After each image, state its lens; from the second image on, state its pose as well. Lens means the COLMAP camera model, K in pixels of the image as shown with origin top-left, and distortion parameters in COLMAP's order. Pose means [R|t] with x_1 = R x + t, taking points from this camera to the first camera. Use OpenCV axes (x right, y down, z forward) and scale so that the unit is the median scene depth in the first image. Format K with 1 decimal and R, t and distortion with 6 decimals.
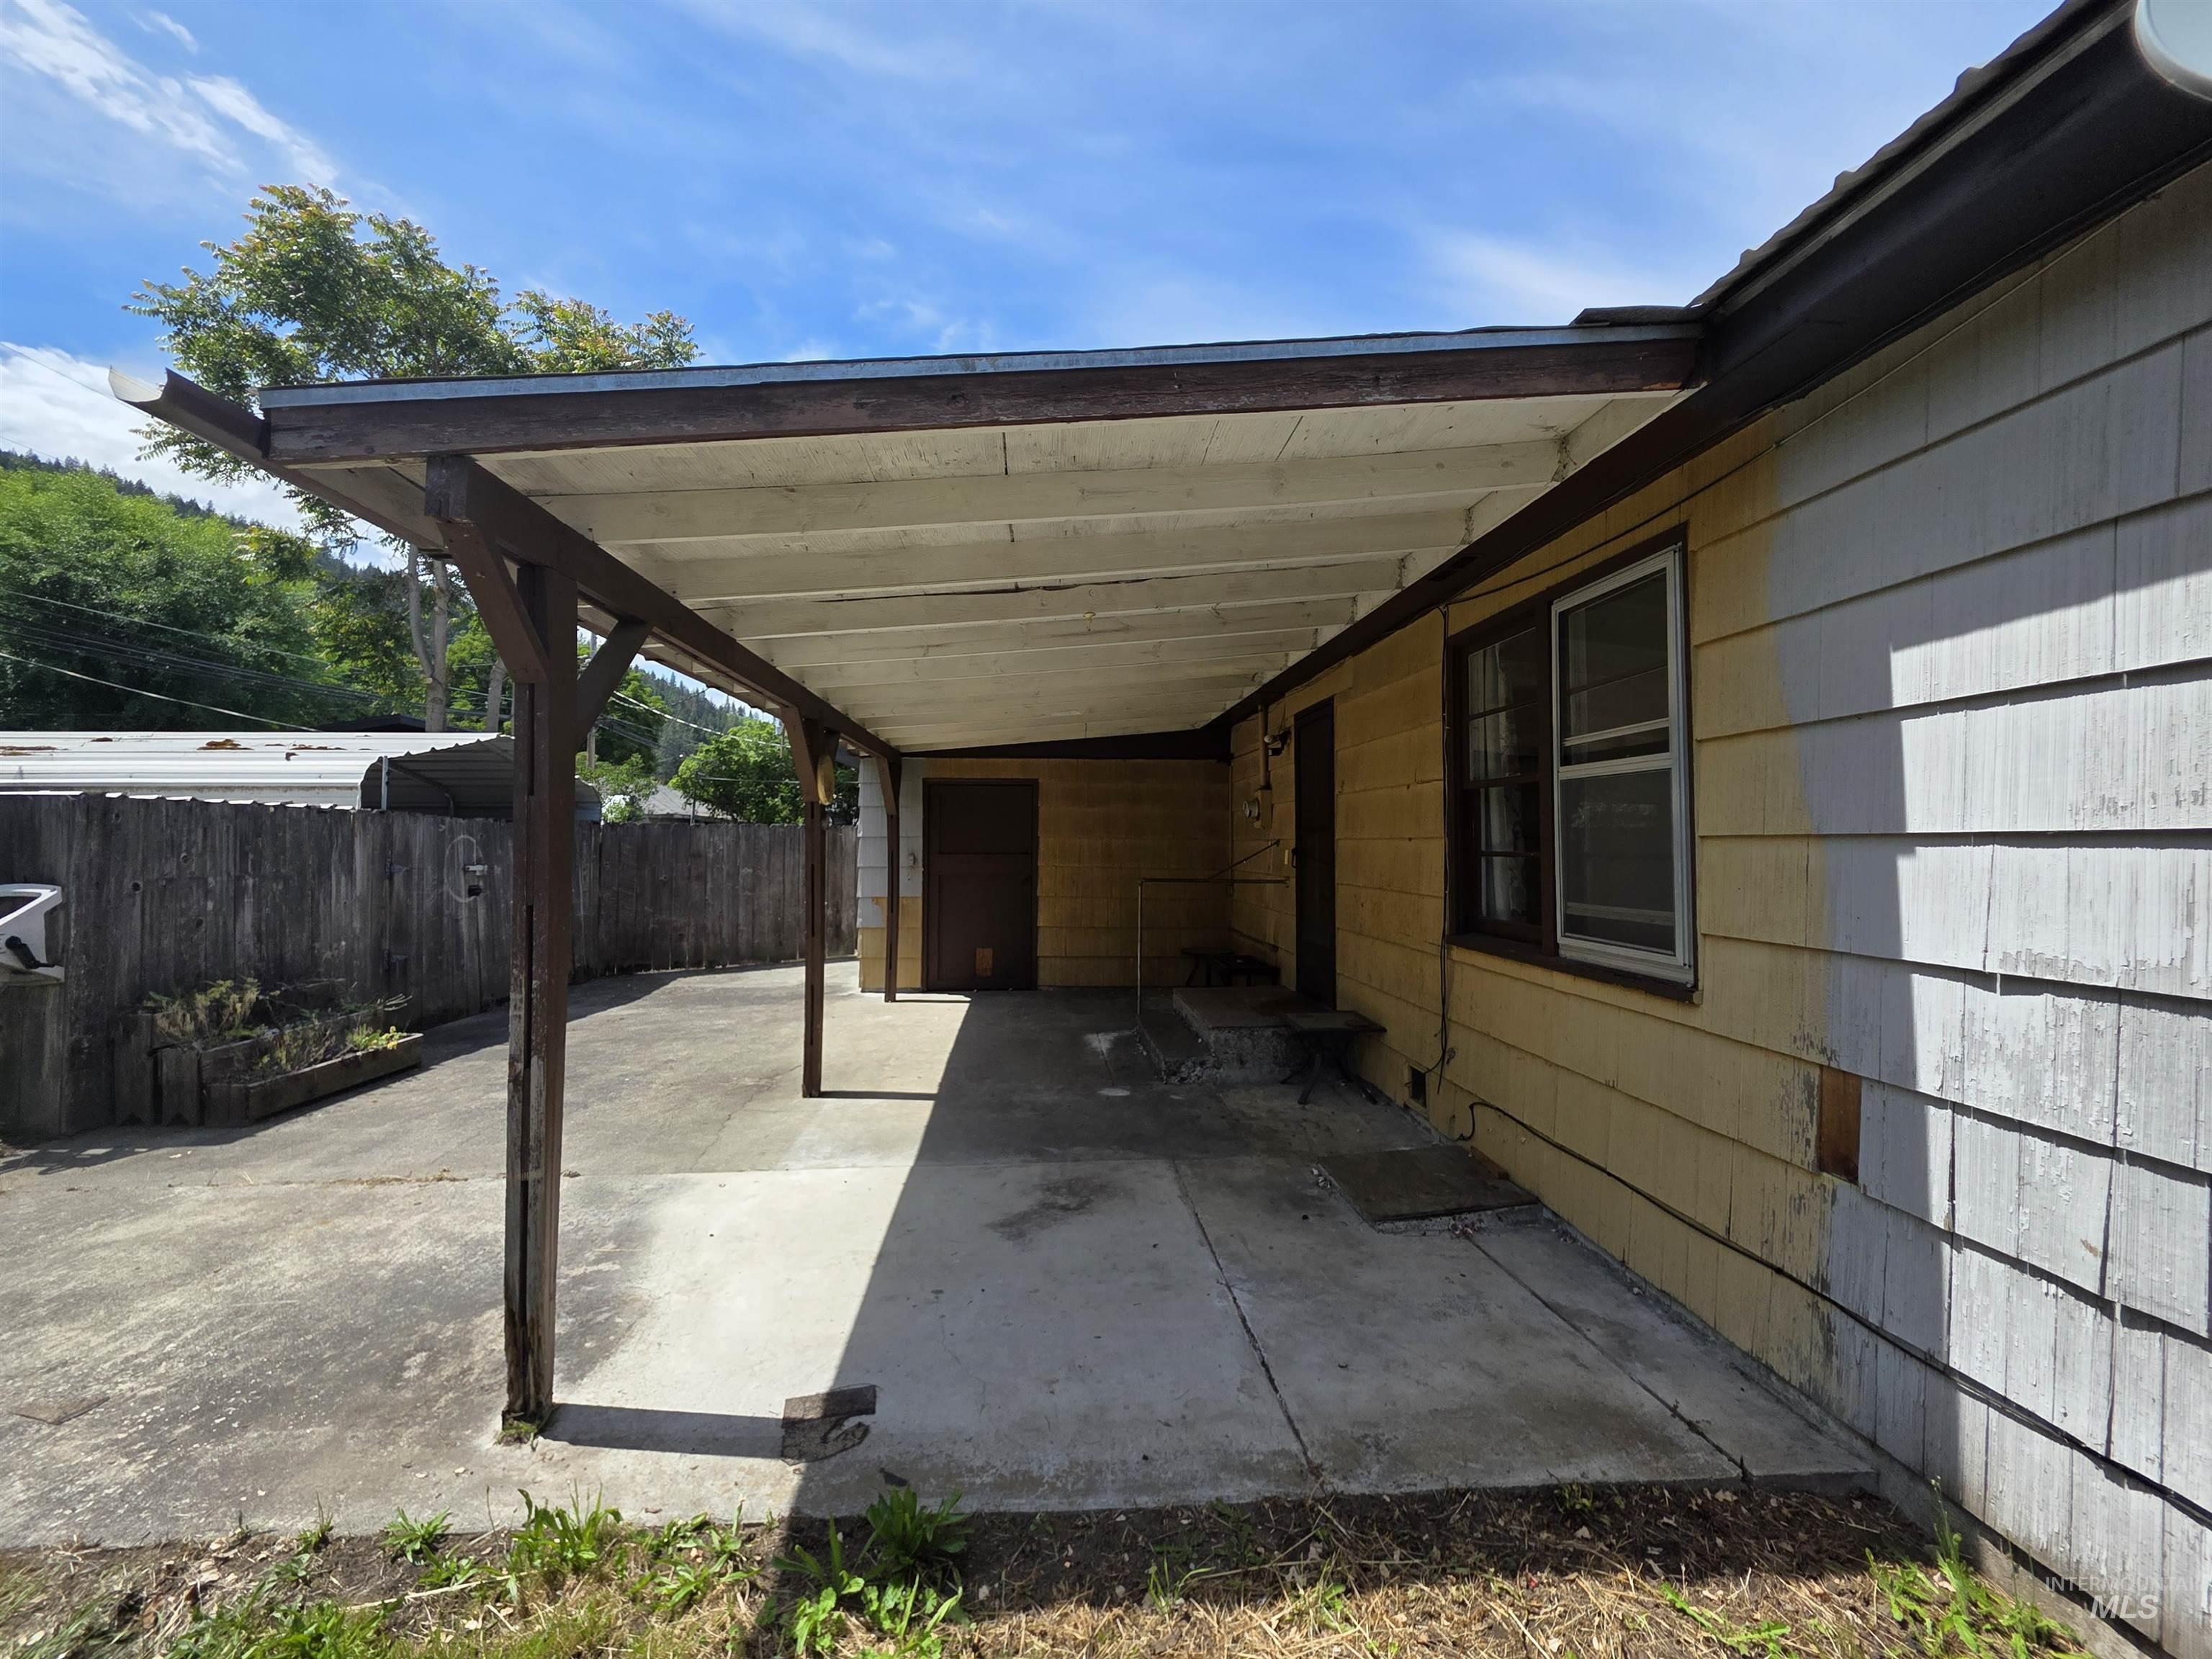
lens RADIAL K [[882.1, 0, 1101.8], [0, 882.1, 813.8], [0, 0, 1]] dist [0.001754, -0.000339]
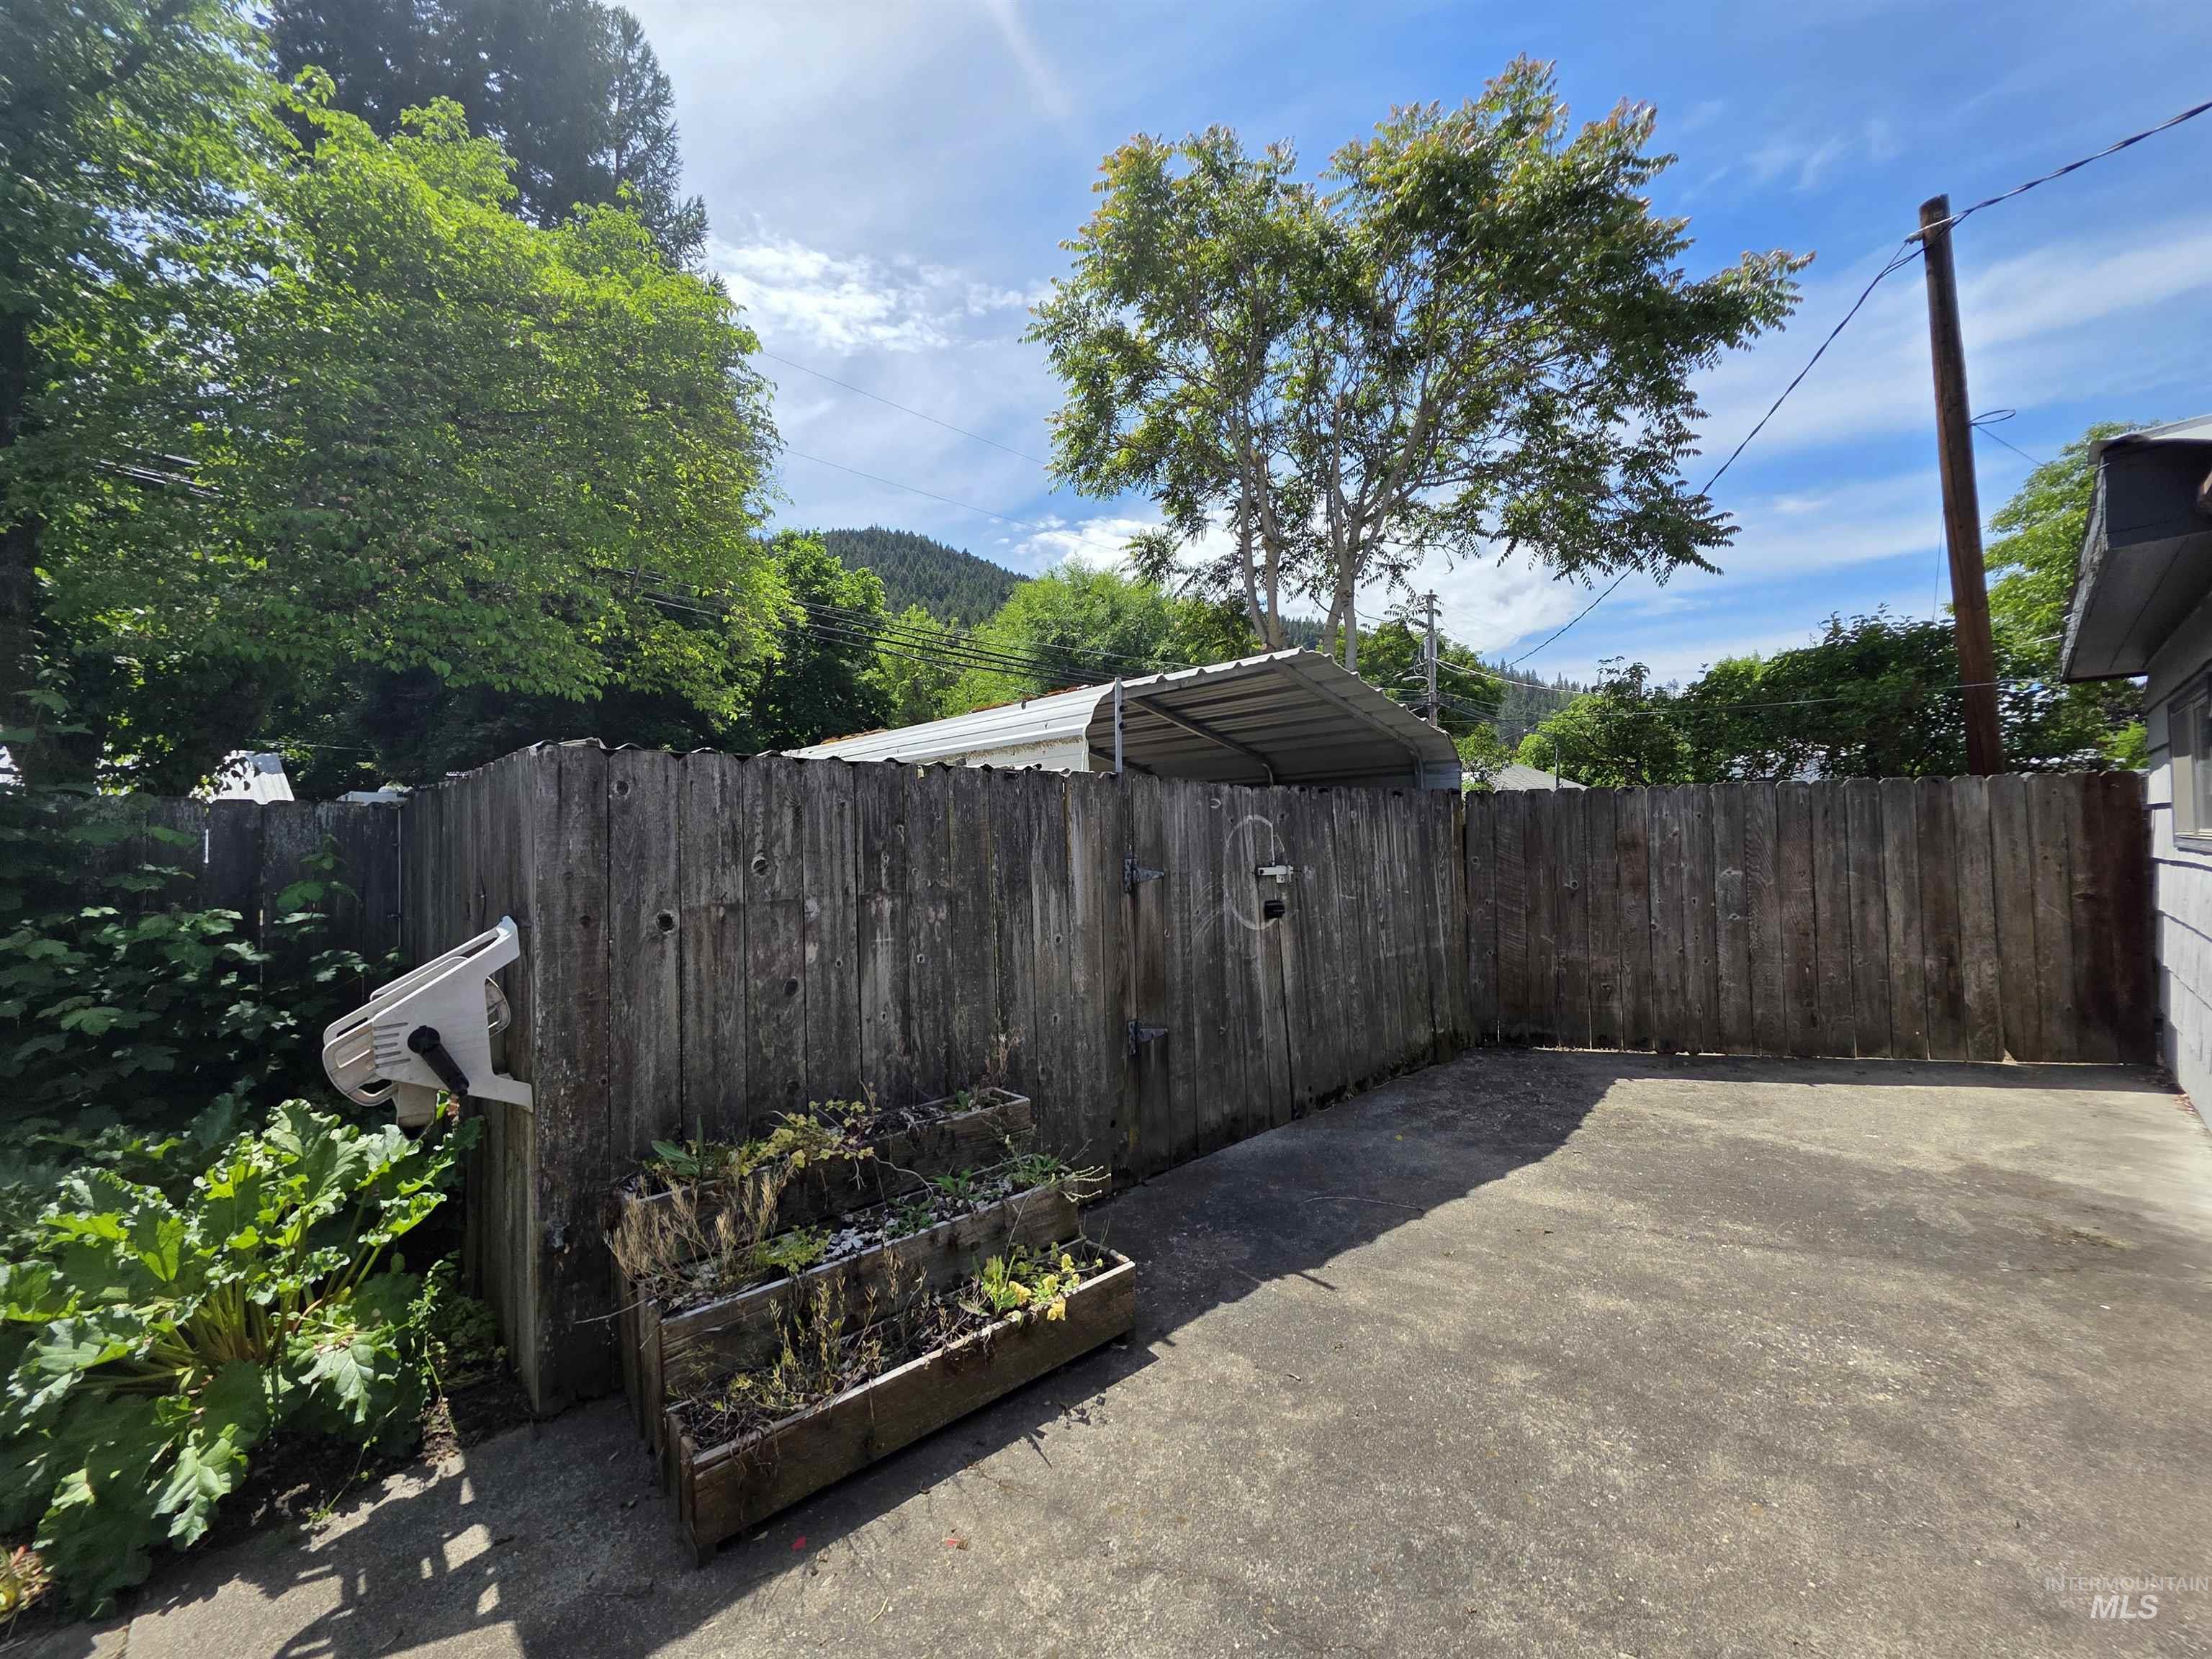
lens RADIAL K [[931.9, 0, 1097.5], [0, 931.9, 798.9], [0, 0, 1]] dist [0.000983, -0.000003]
pose [[0.640611, -0.044850, -0.766555, -0.369778], [0.047028, 0.998710, -0.019132, 0.023857], [0.766424, -0.023793, 0.641894, 0.618208]]
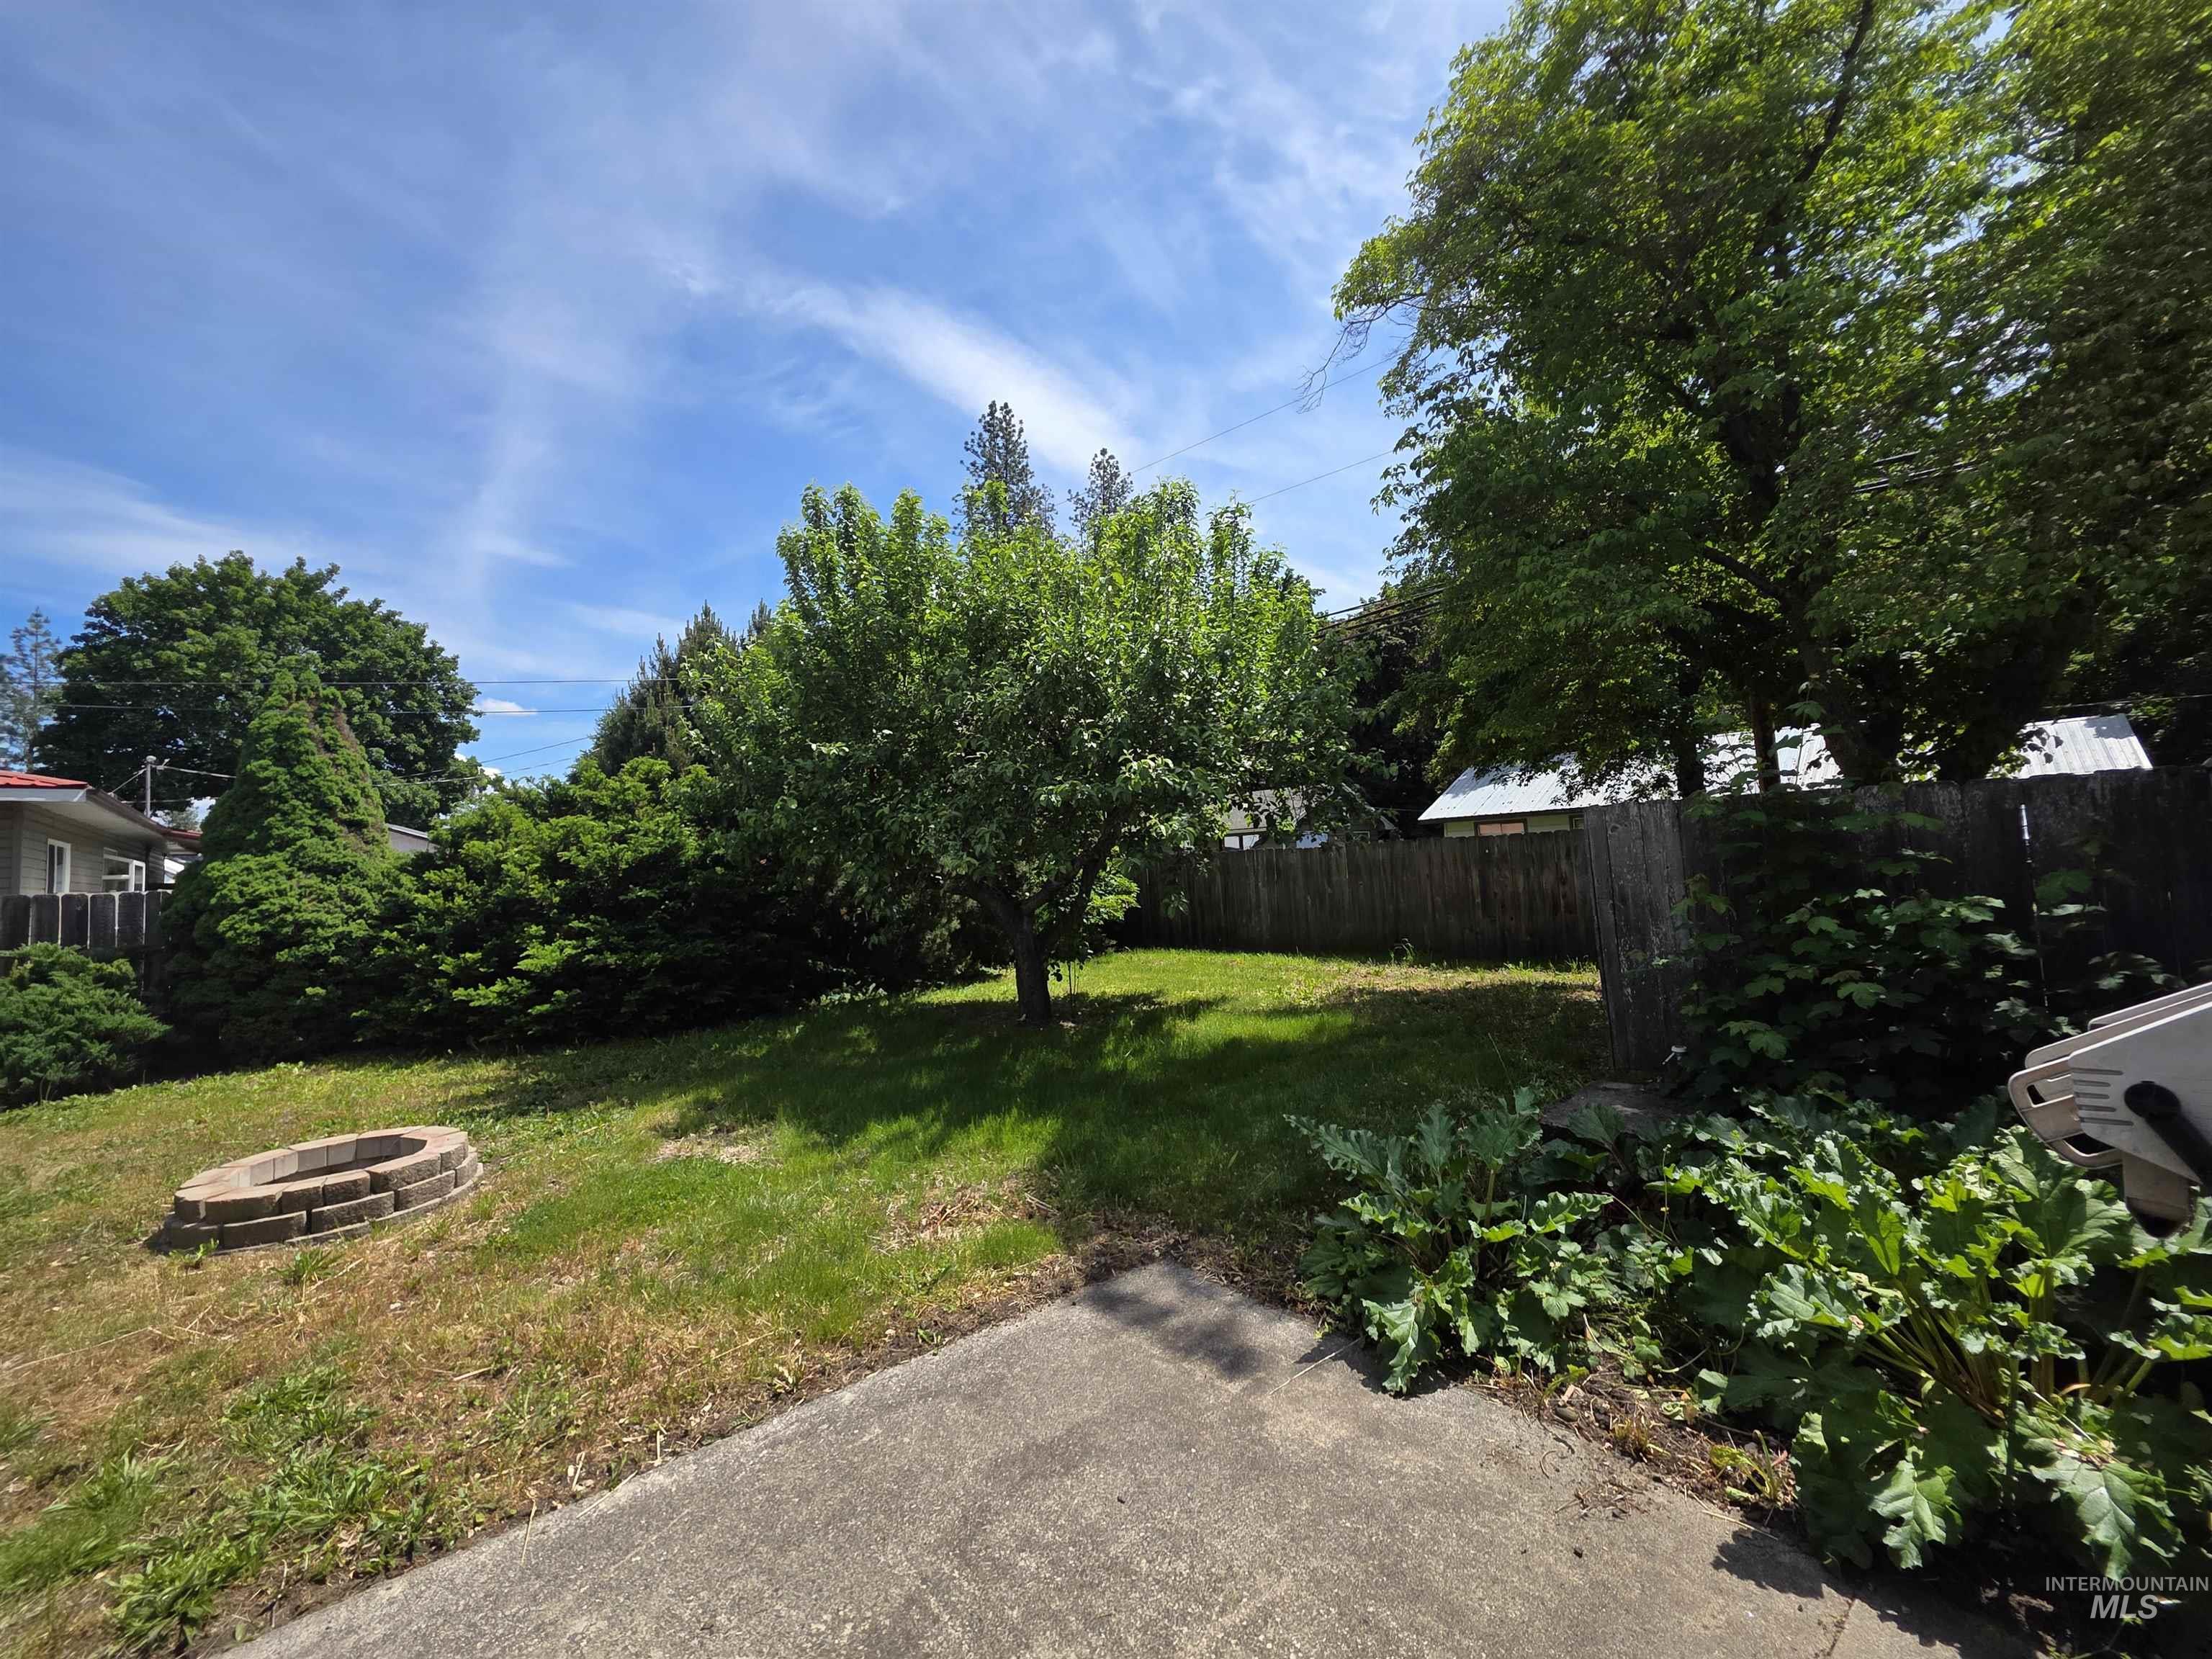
lens RADIAL K [[885.0, 0, 1099.4], [0, 885.0, 810.4], [0, 0, 1]] dist [-0.000112, 0.000431]
pose [[-0.798175, -0.005291, -0.602402, -0.429546], [0.067197, 0.992939, -0.097758, 0.021833], [0.598666, -0.118508, -0.792184, 0.673590]]
